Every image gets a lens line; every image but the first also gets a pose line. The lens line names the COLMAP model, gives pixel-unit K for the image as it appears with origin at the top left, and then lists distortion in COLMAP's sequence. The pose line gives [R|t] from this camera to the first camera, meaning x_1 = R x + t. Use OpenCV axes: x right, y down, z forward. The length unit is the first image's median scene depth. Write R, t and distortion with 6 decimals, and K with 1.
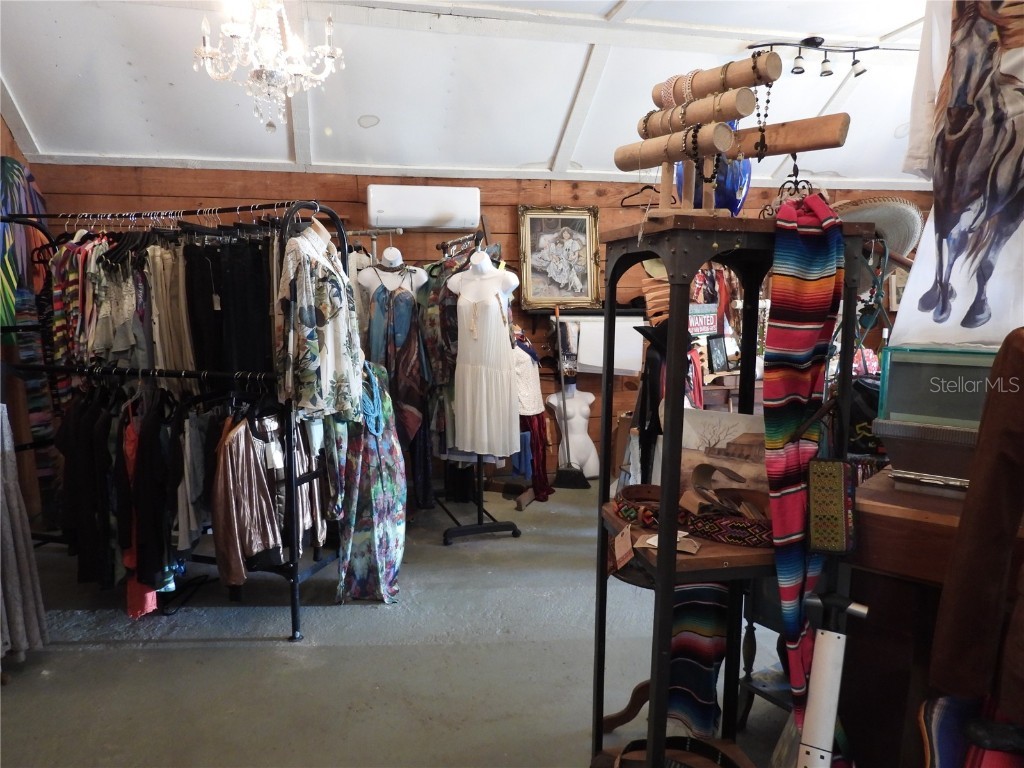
lens RADIAL K [[732.6, 0, 512.0], [0, 732.6, 384.0], [0, 0, 1]] dist [-0.016951, 0.006204]
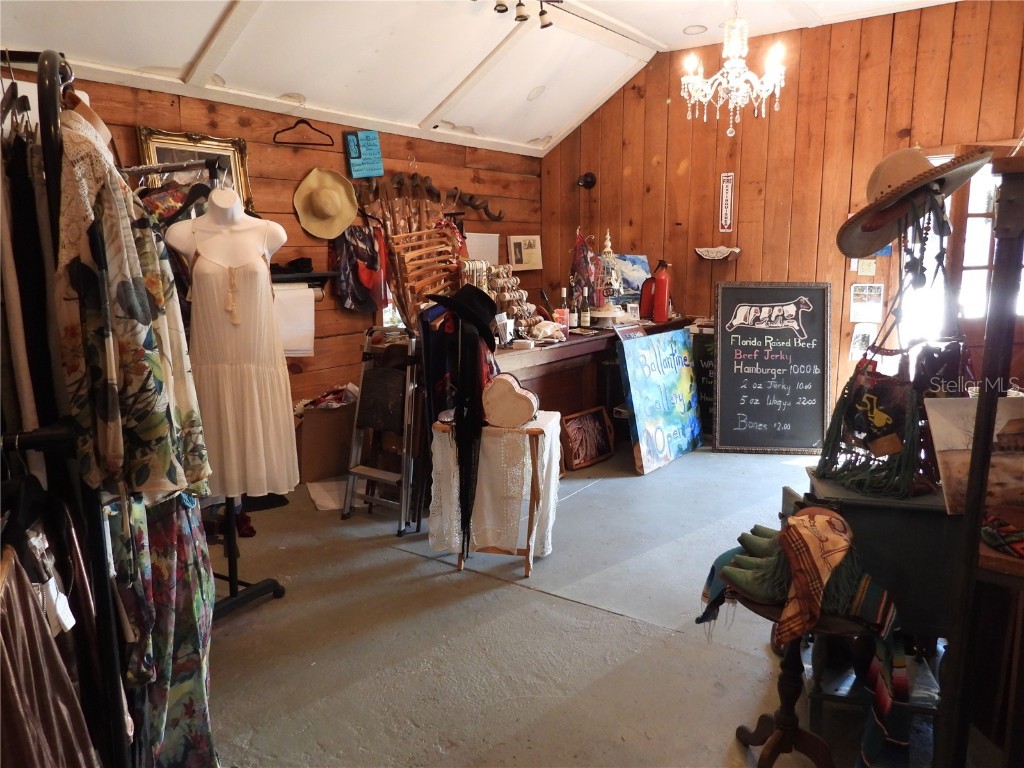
lens RADIAL K [[732.6, 0, 512.0], [0, 732.6, 384.0], [0, 0, 1]] dist [-0.016951, 0.006204]
pose [[0.743346, -0.117489, 0.658509, -0.211952], [0.083815, 0.993055, 0.082564, -0.029445], [-0.663636, -0.006180, 0.748030, 0.248618]]
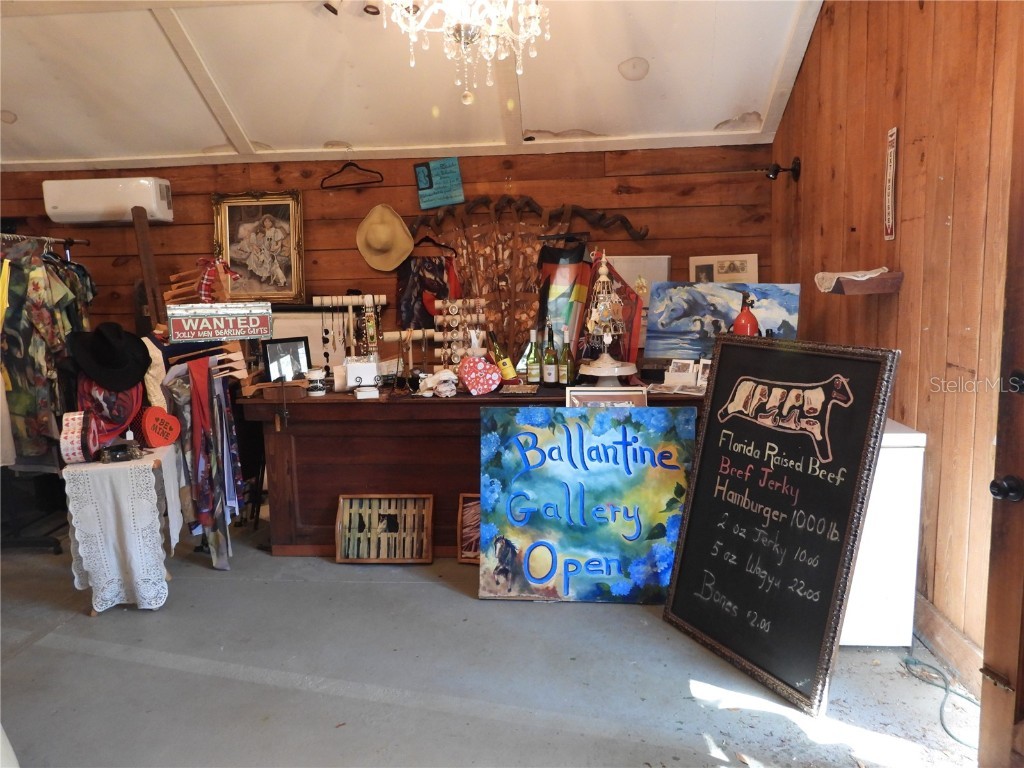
lens RADIAL K [[732.6, 0, 512.0], [0, 732.6, 384.0], [0, 0, 1]] dist [-0.016951, 0.006204]
pose [[0.959186, 0.025323, -0.281641, 0.639913], [-0.018401, 0.999461, 0.027196, -0.035061], [0.282177, -0.020904, 0.959134, 0.216800]]
